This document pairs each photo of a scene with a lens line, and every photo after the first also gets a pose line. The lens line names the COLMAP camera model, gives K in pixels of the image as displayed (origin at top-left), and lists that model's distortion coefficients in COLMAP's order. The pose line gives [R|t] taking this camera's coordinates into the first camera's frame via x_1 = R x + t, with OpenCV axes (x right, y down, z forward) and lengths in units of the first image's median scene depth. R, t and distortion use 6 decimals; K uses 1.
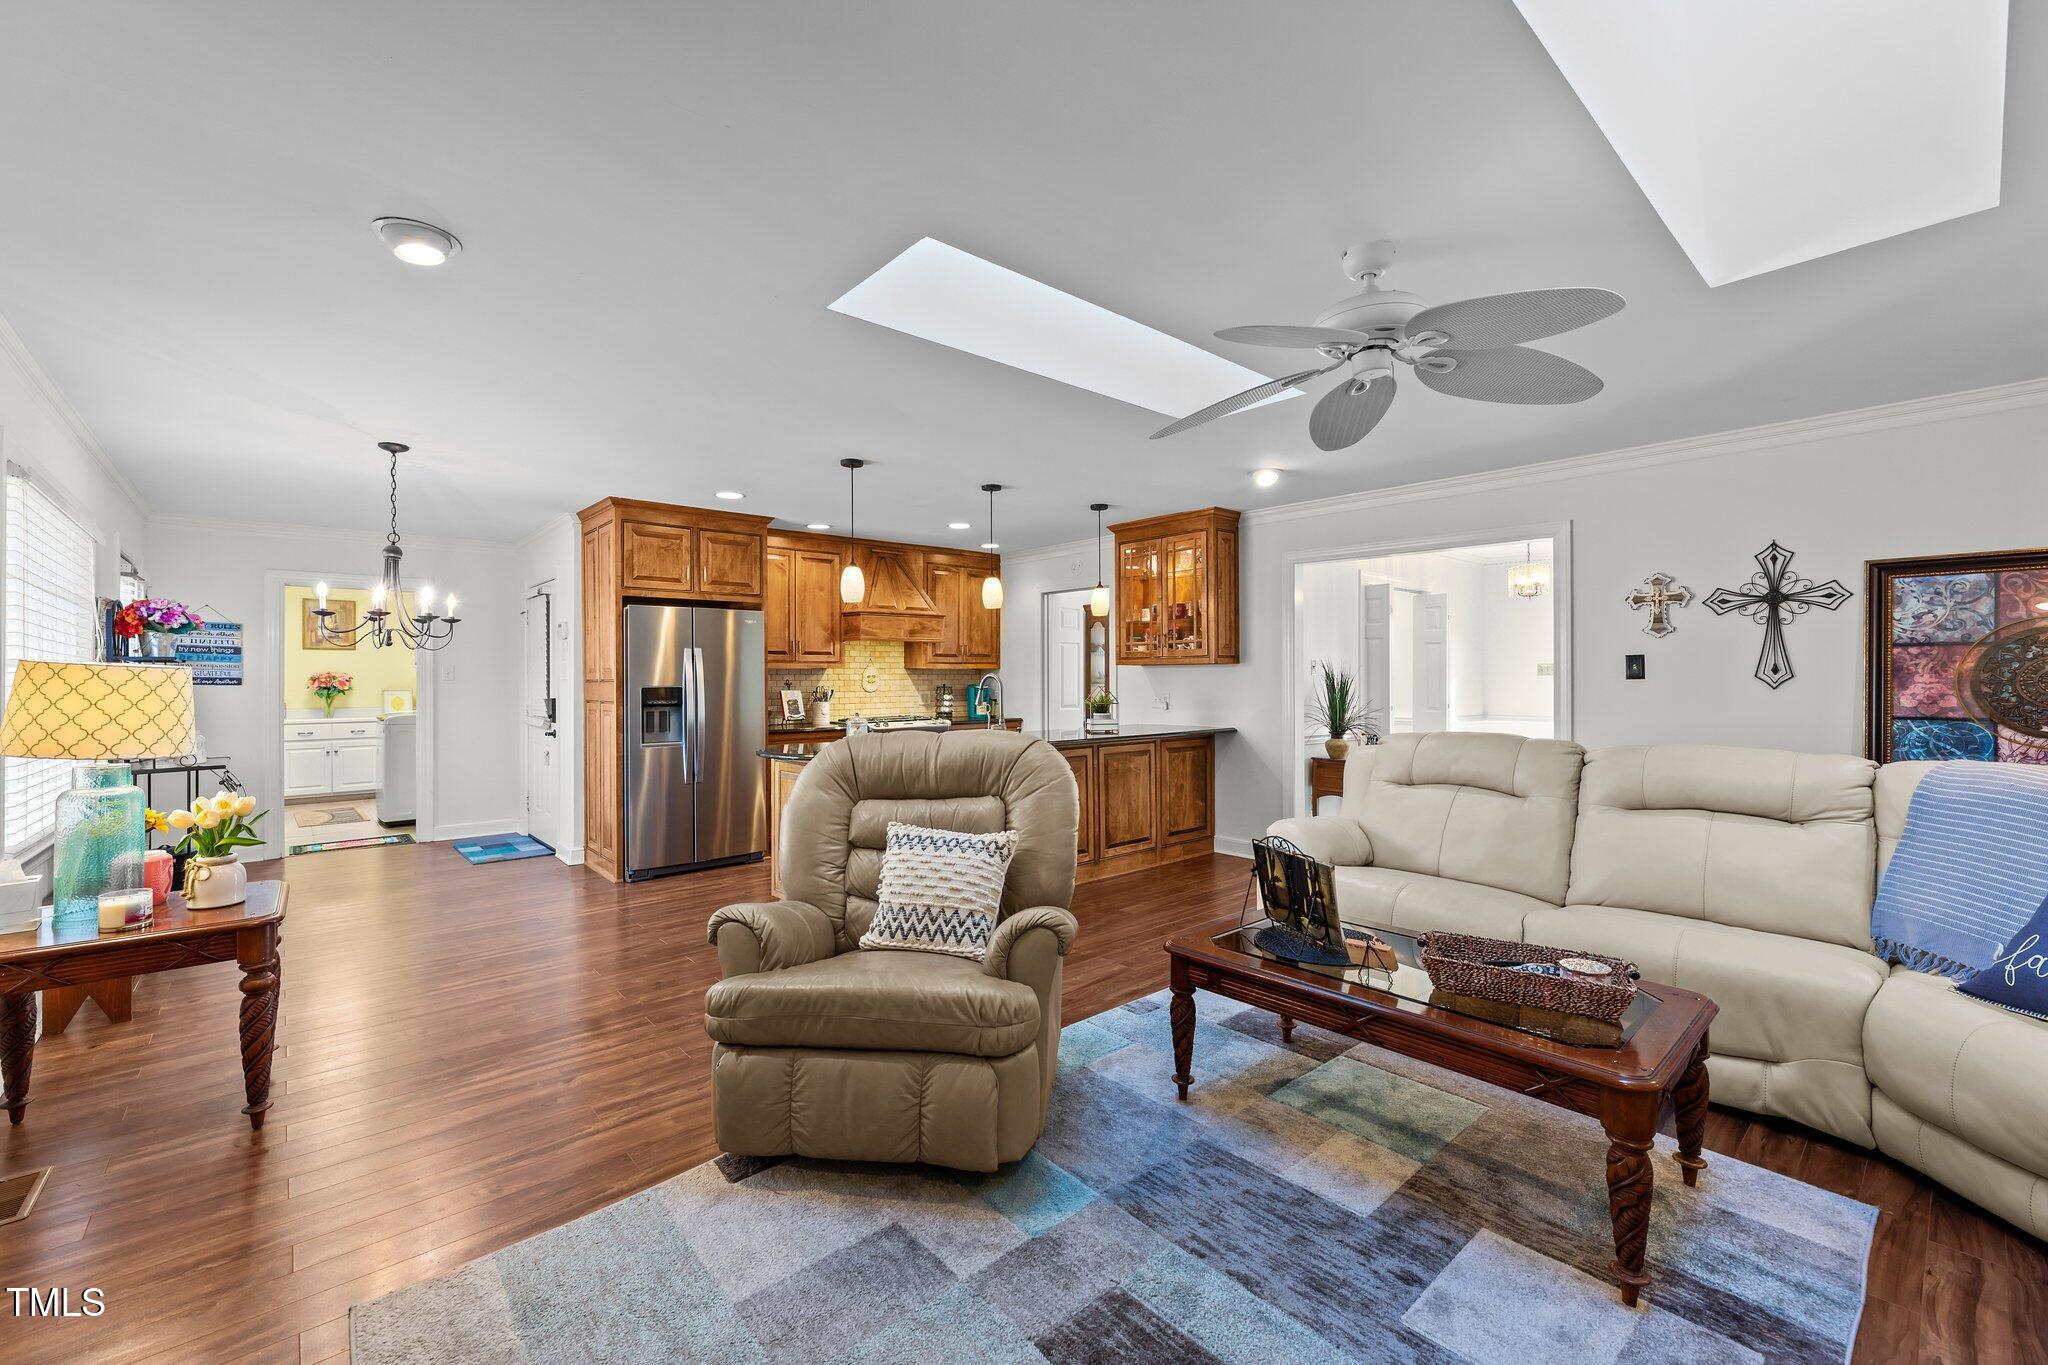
lens RADIAL K [[834.0, 0, 1017.9], [0, 834.0, 677.4], [0, 0, 1]] dist [0.000460, 0.000143]
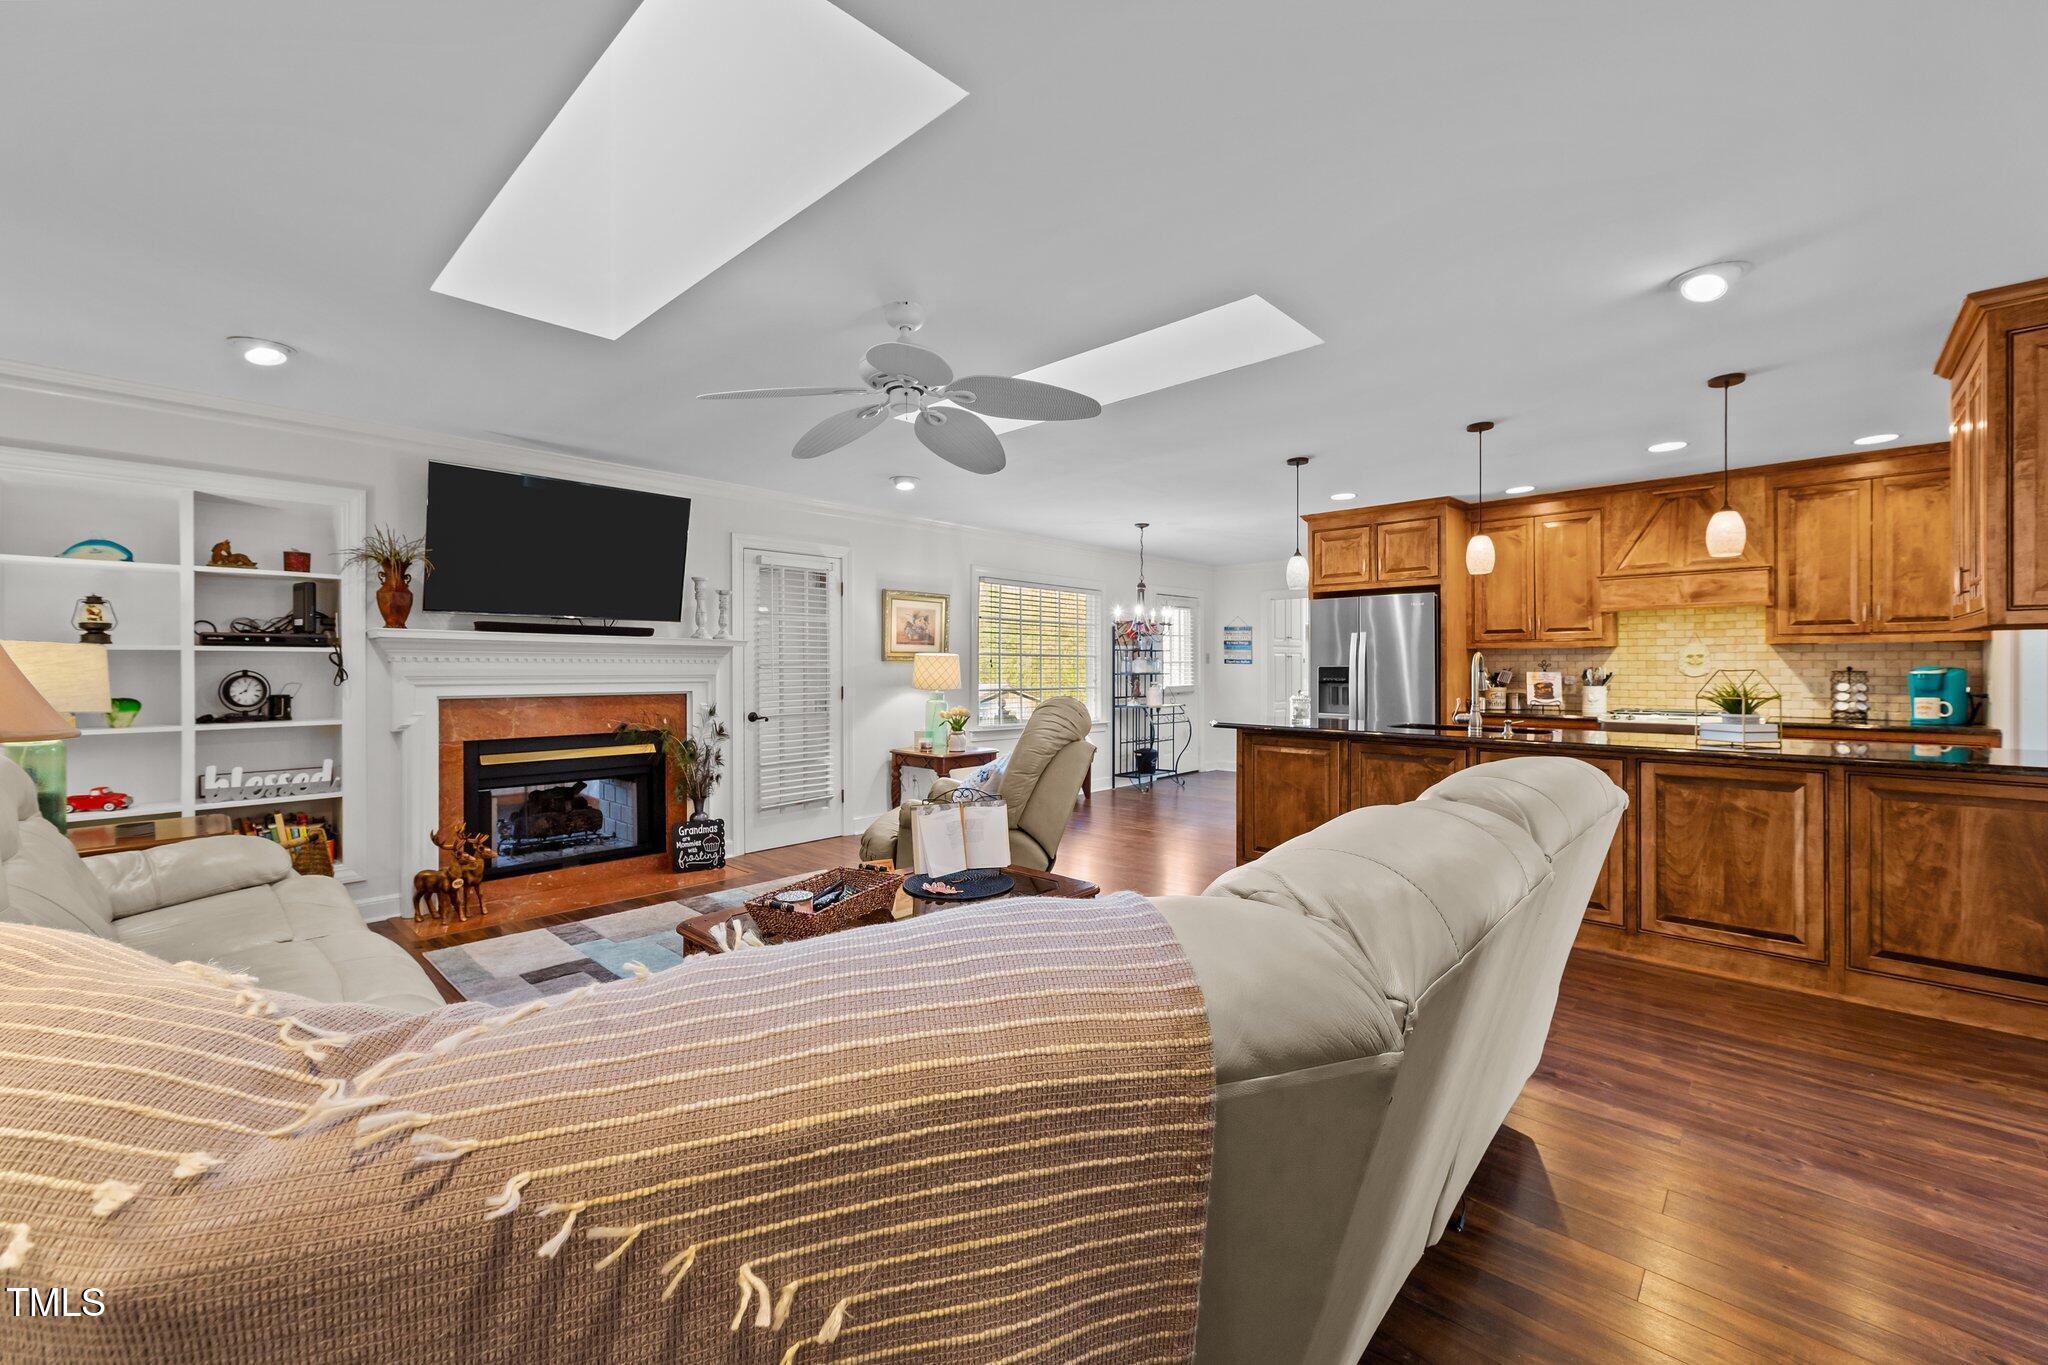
lens RADIAL K [[826.5, 0, 1013.9], [0, 826.5, 665.3], [0, 0, 1]] dist [0.000267, 0.000020]
pose [[0.088718, 0.004854, -0.996045, 0.690606], [0.002394, 0.999984, 0.005087, 0.002758], [0.996054, -0.002836, 0.088705, 0.433688]]
